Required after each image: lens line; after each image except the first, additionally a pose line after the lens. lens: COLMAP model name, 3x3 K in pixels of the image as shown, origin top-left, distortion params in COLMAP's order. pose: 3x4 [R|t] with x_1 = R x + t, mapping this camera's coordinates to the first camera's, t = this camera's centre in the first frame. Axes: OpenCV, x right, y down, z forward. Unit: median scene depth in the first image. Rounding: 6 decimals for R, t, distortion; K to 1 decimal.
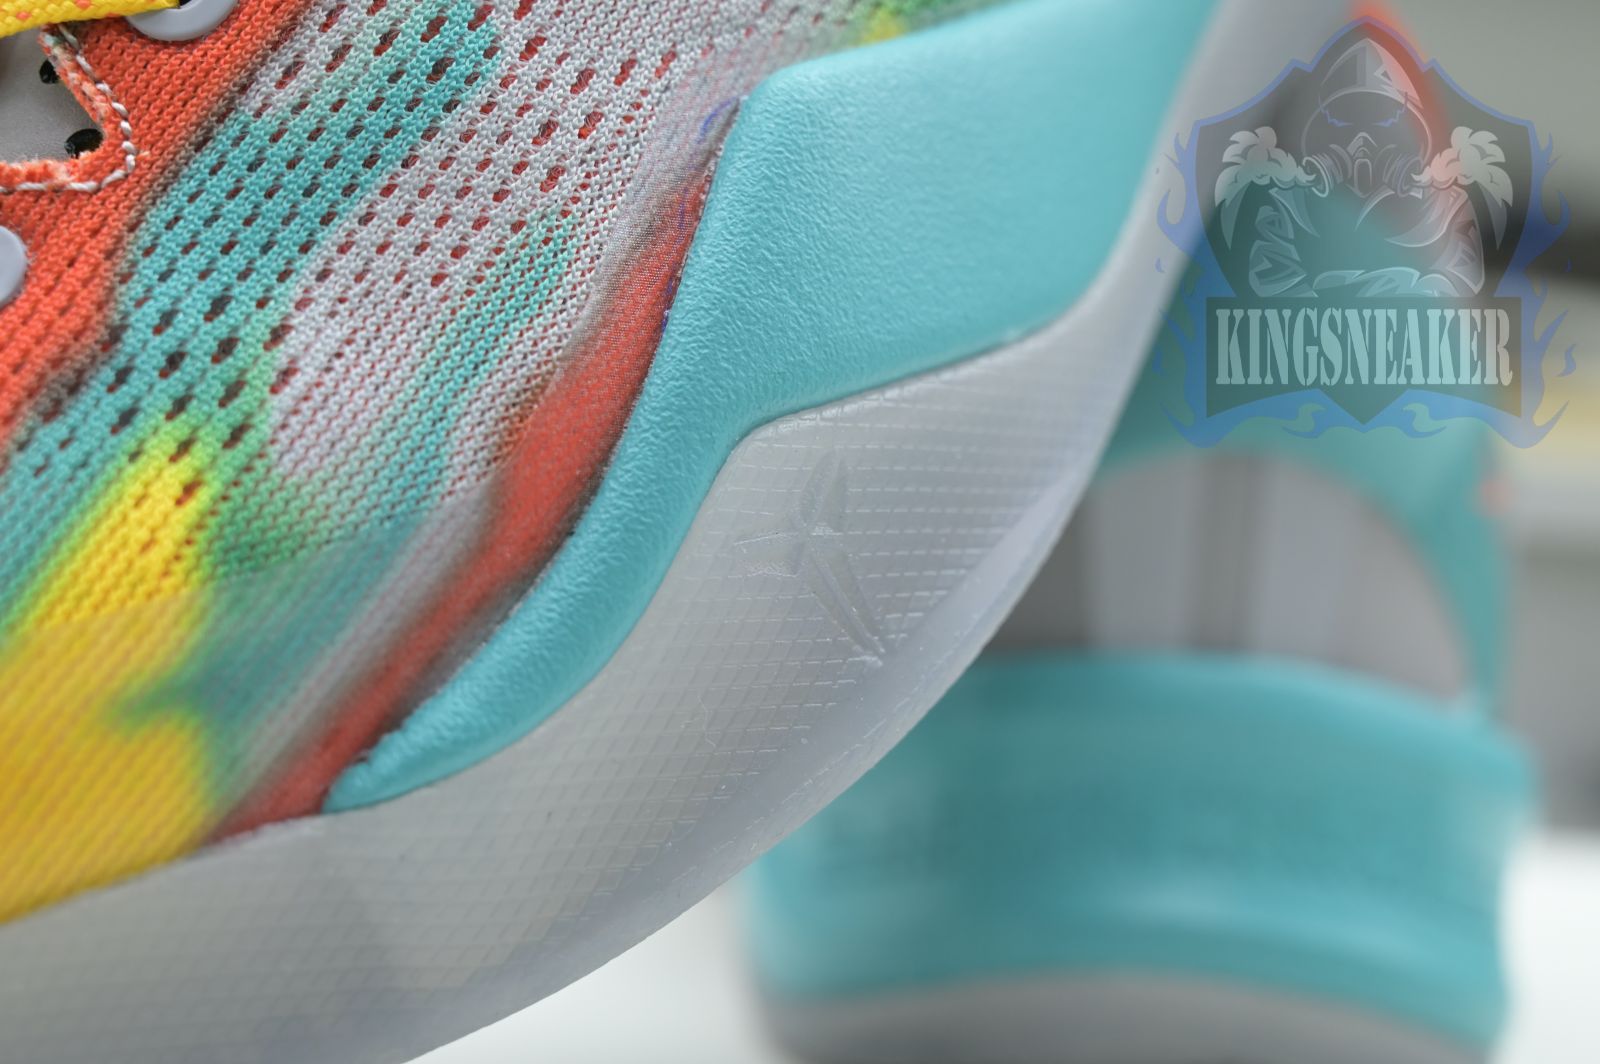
lens RADIAL K [[3263.6, 0, 798.6], [0, 3263.6, 536.4], [0, 0, 1]] dist [-0.002588, 0.000000]
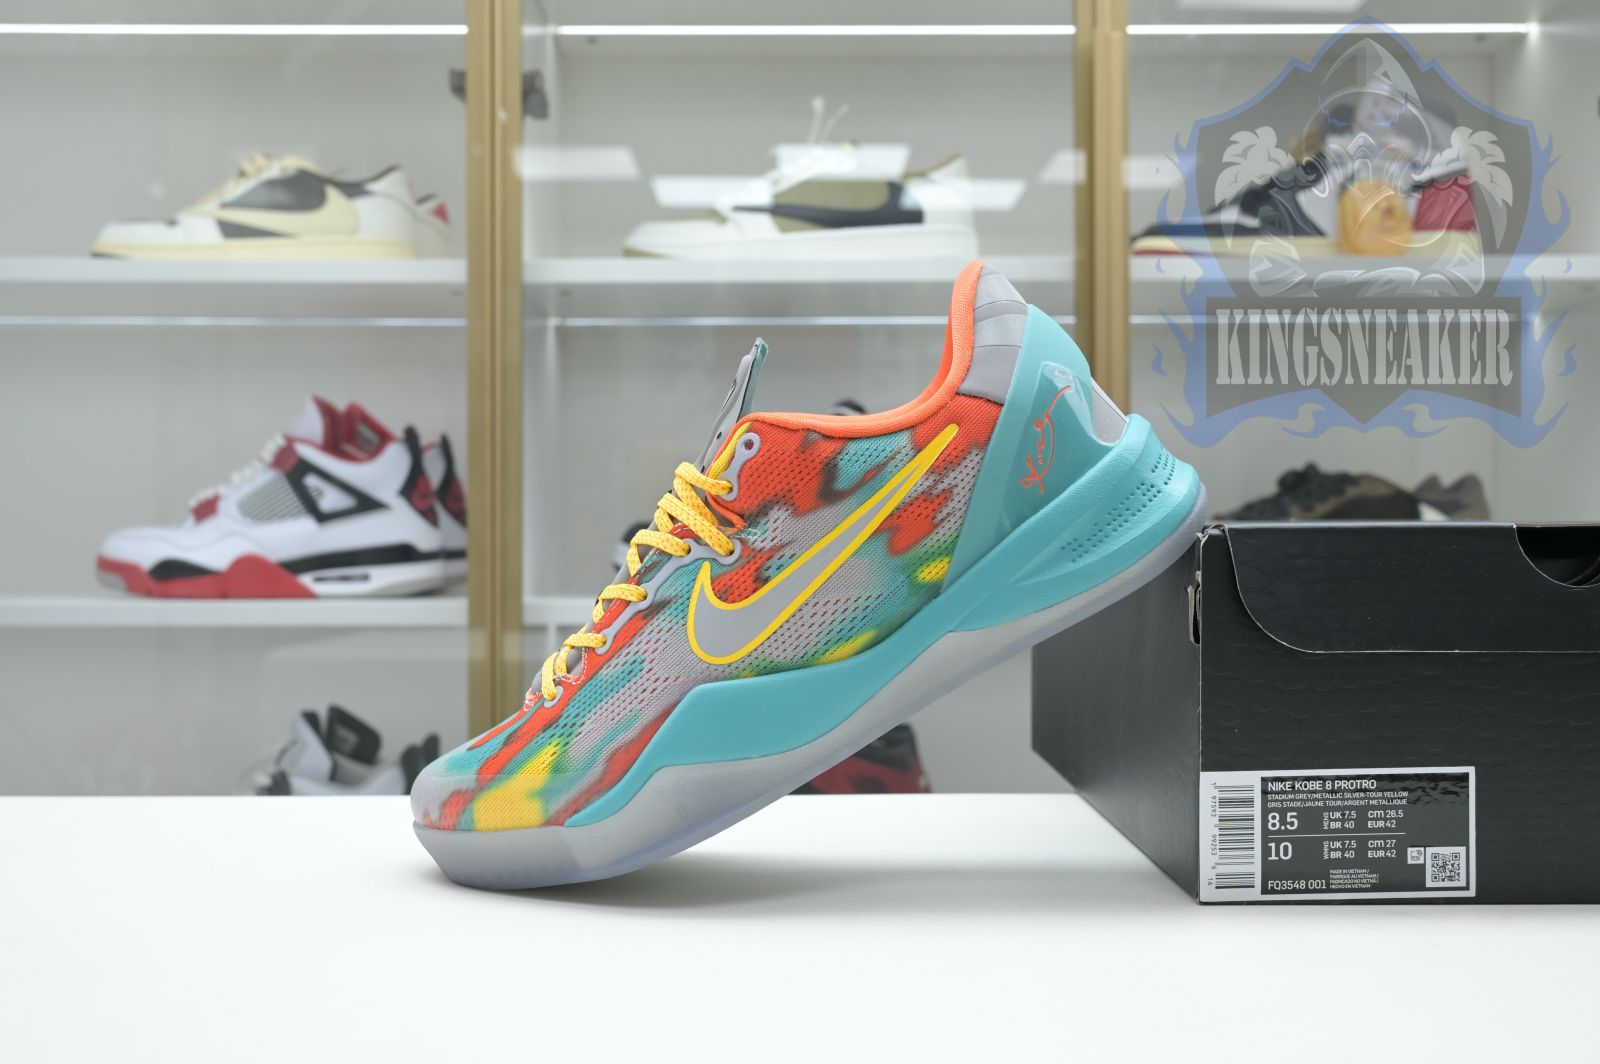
lens RADIAL K [[1631.3, 0, 775.7], [0, 1631.3, 536.1], [0, 0, 1]] dist [0.010966, 0.000000]
pose [[0.668405, 0.146478, -0.729232, 1.707471], [-0.141263, 0.987572, 0.068889, -0.532674], [0.730260, 0.056968, 0.680790, -0.422270]]
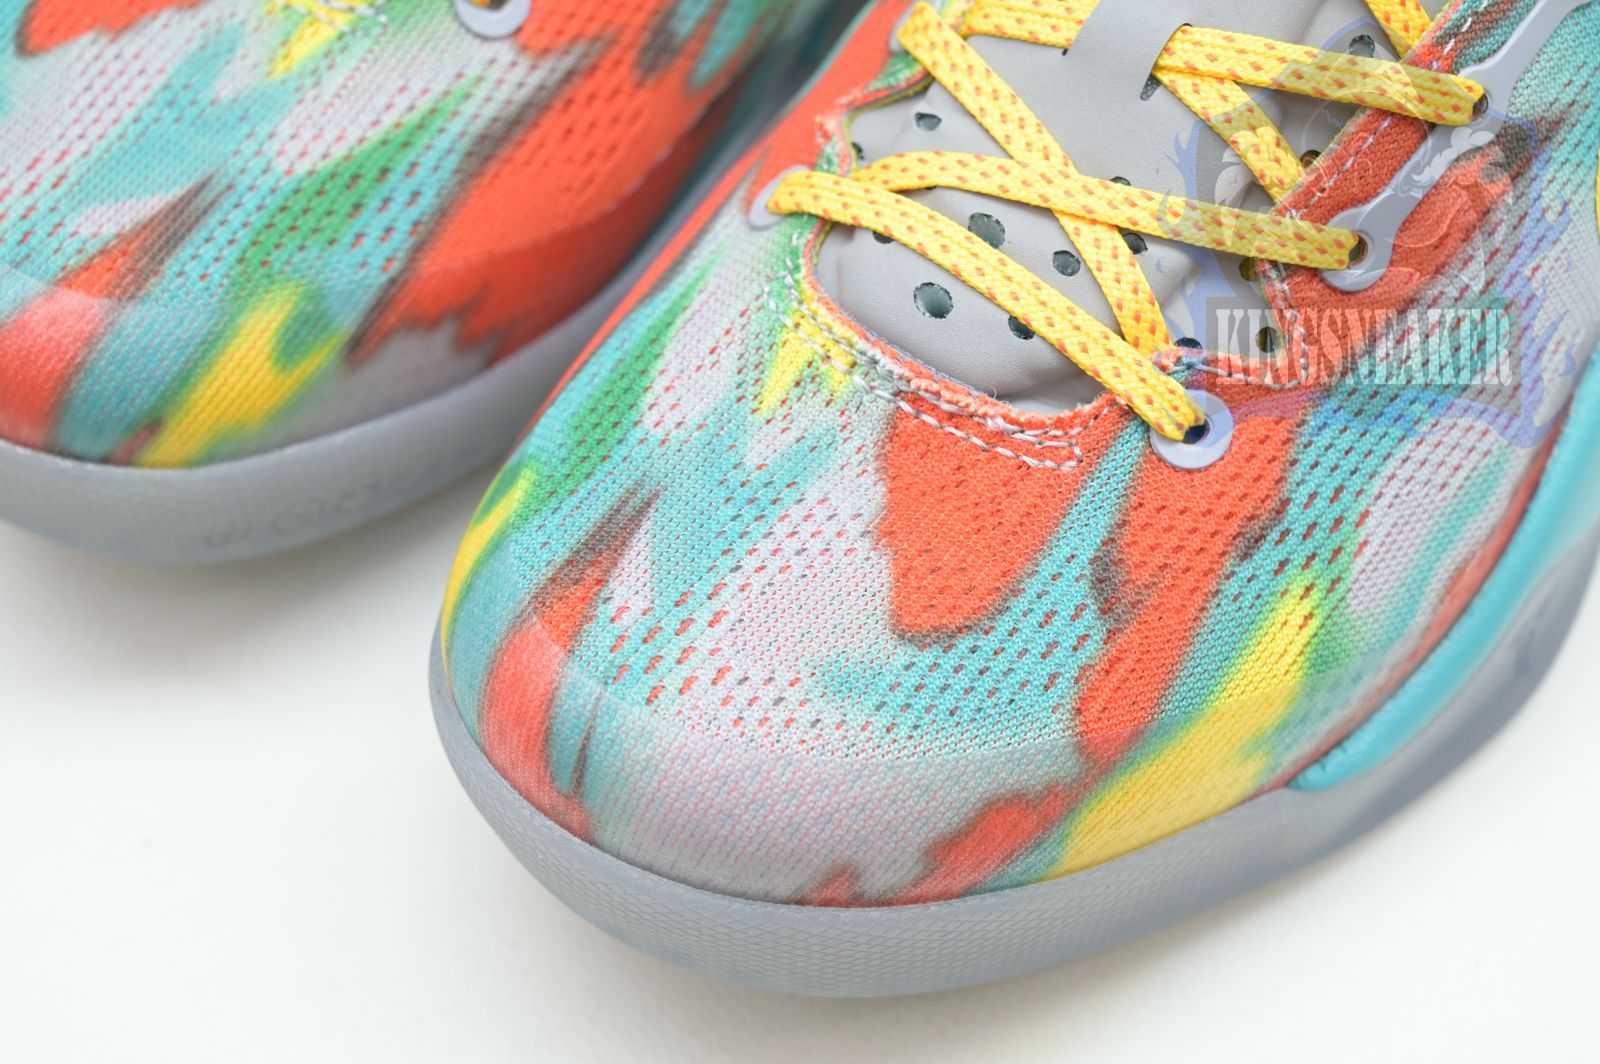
lens RADIAL K [[3263.6, 0, 802.8], [0, 3263.6, 530.6], [0, 0, 1]] dist [-0.002588, 0.000000]
pose [[0.898120, 0.178603, 0.401848, -1.043417], [-0.348863, 0.845708, 0.403821, -0.604177], [-0.267723, -0.502870, 0.821855, -0.245430]]
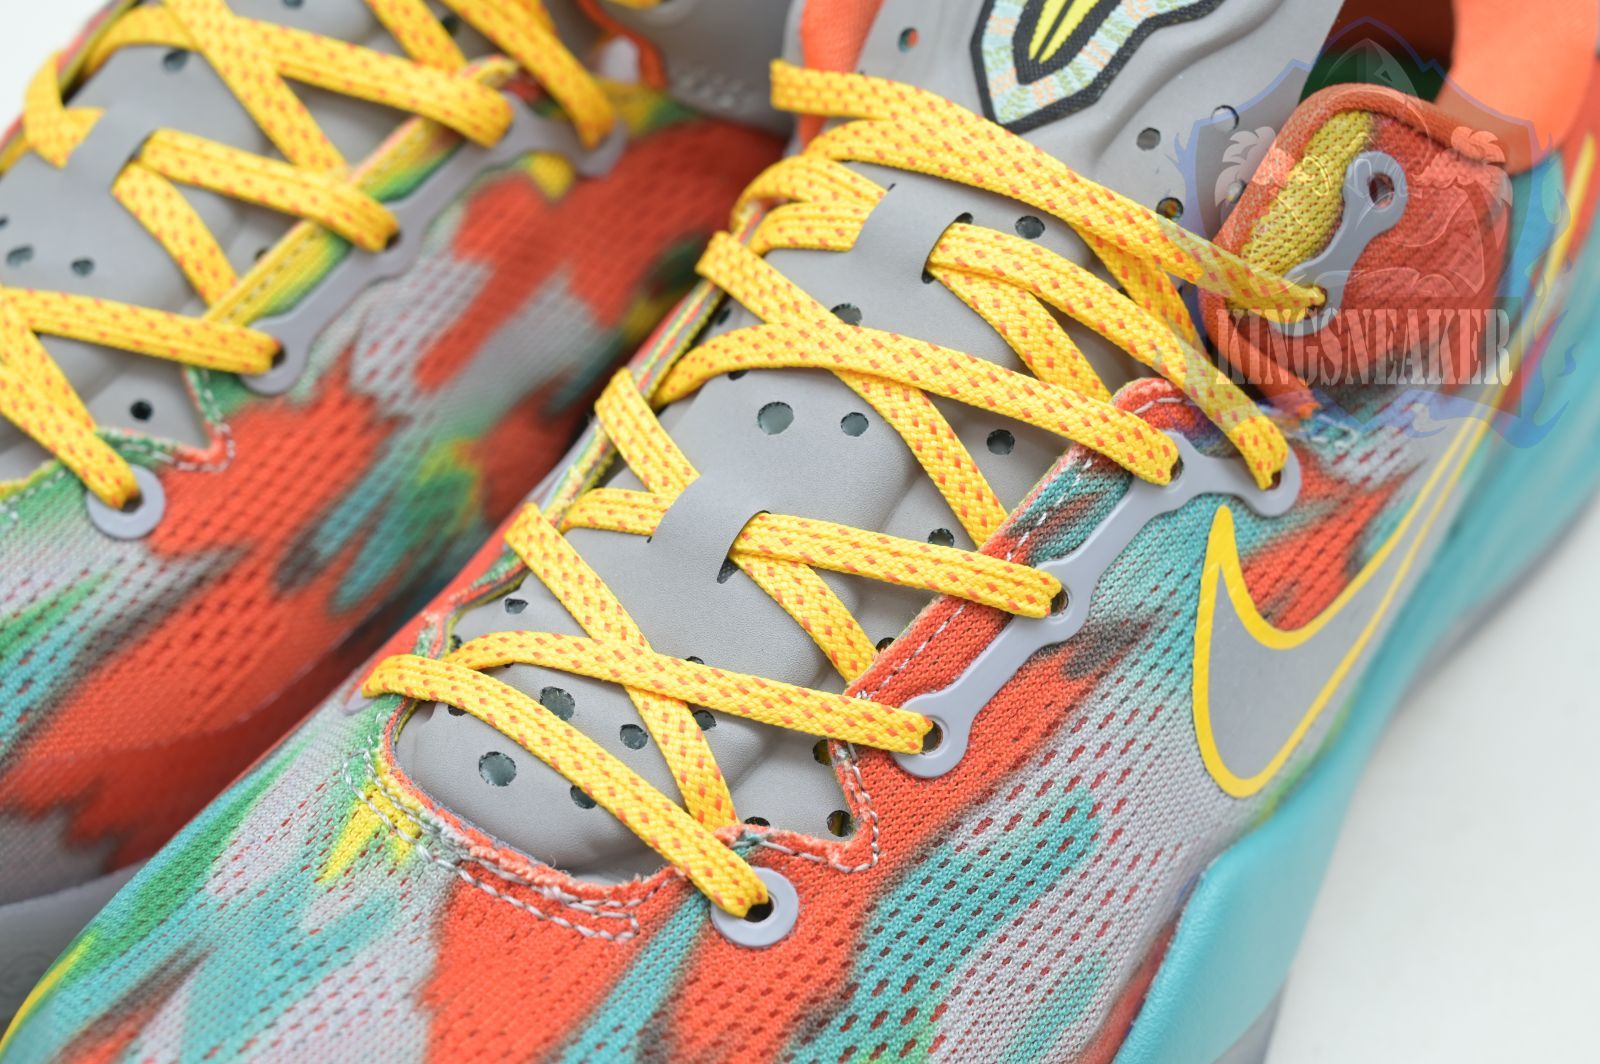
lens RADIAL K [[3263.6, 0, 800.7], [0, 3263.6, 527.7], [0, 0, 1]] dist [-0.002588, 0.000000]
pose [[0.900777, 0.301361, 0.312701, -0.772428], [-0.365903, 0.914487, 0.172711, -0.515751], [-0.233912, -0.269993, 0.934018, -0.377860]]
